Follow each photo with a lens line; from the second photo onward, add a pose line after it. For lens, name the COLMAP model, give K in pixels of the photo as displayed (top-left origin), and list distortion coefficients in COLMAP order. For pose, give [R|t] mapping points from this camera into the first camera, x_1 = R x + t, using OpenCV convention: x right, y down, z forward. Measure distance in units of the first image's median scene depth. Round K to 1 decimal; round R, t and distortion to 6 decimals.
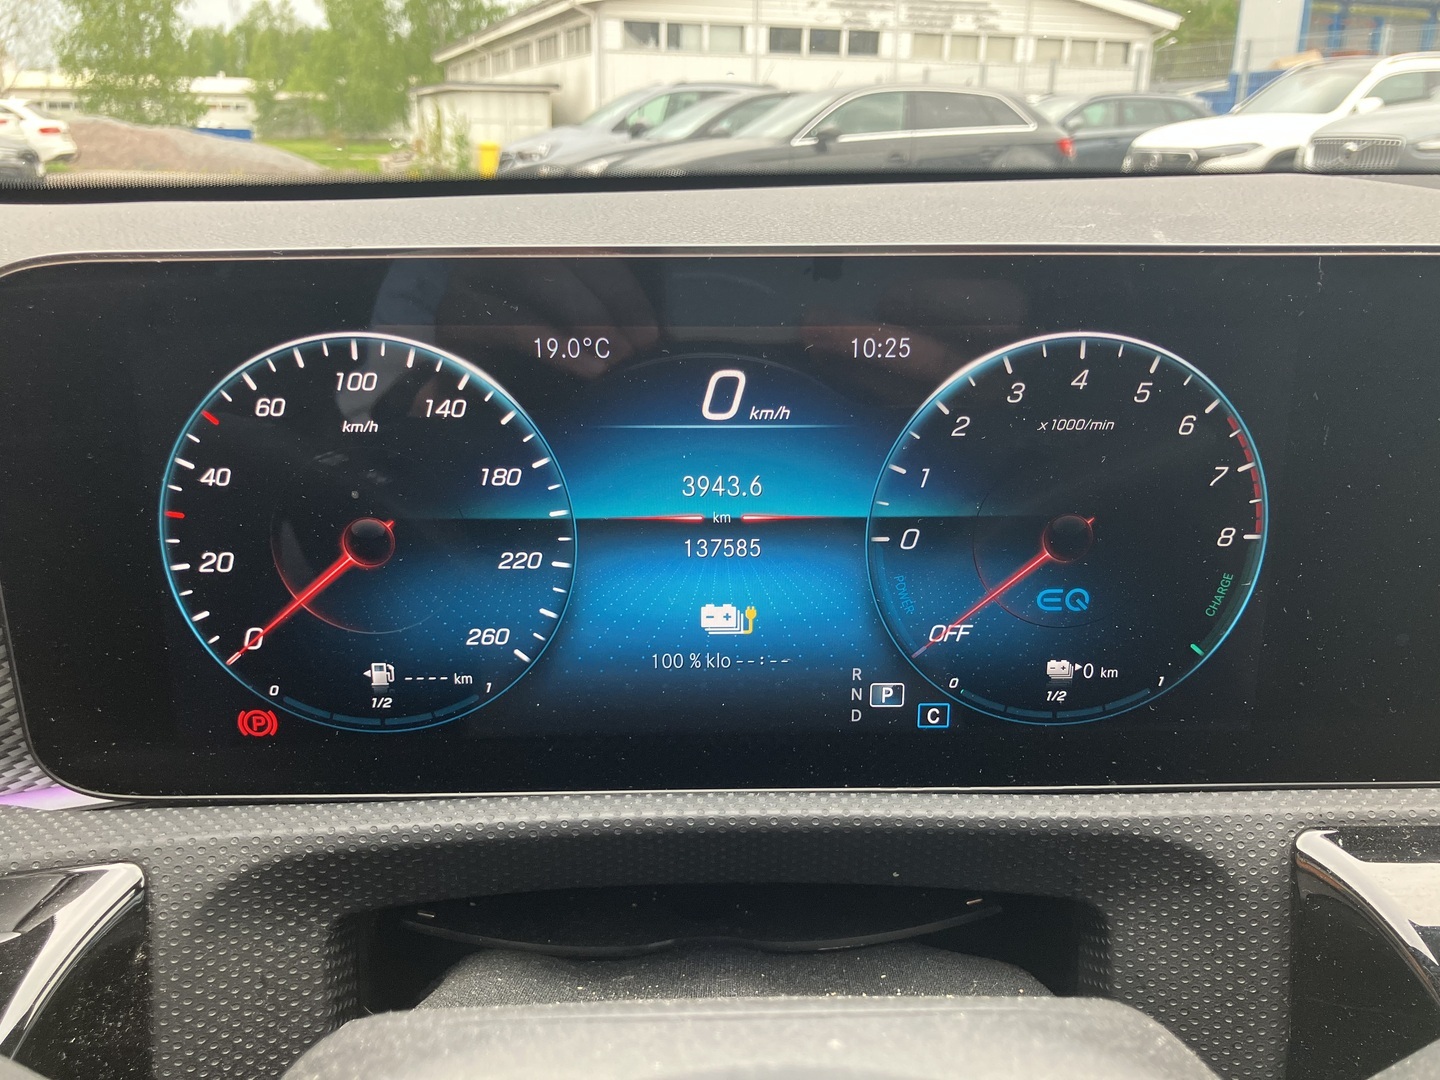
lens RADIAL K [[1161.0, 0, 720.0], [0, 1161.0, 540.0], [0, 0, 1]] dist [0.001216, -0.080180]
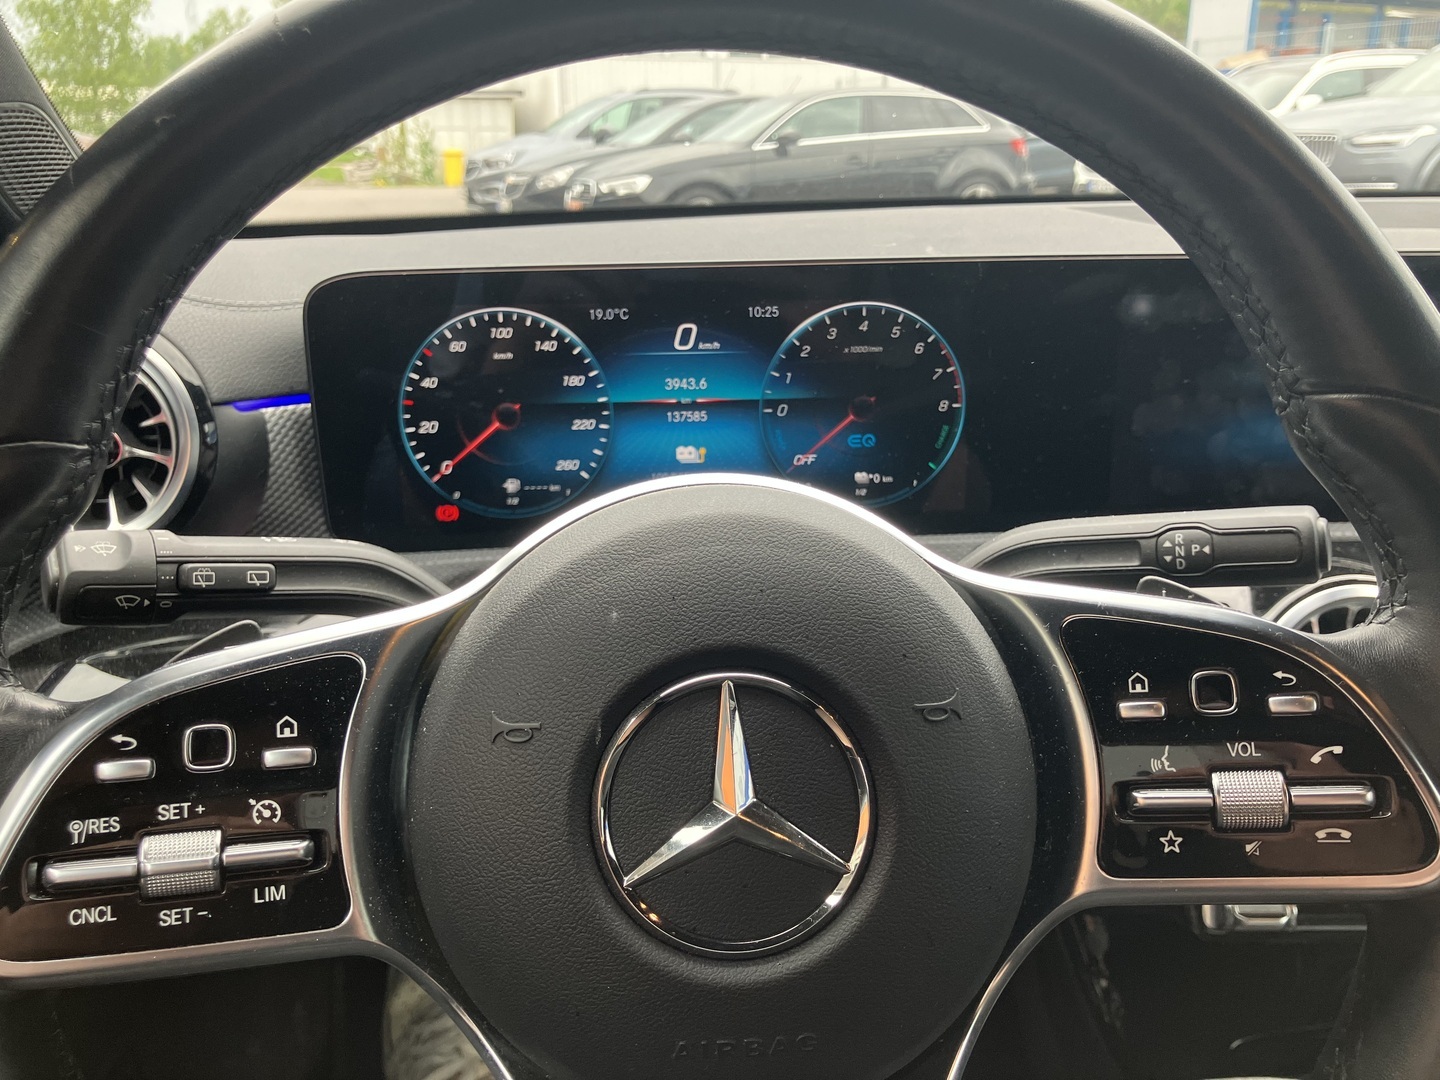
lens RADIAL K [[1161.0, 0, 720.0], [0, 1161.0, 540.0], [0, 0, 1]] dist [0.001216, -0.080180]
pose [[0.999464, -0.021760, 0.024466, 0.005716], [0.021803, 0.999761, -0.001497, 0.221773], [-0.024428, 0.002029, 0.999700, -0.966646]]
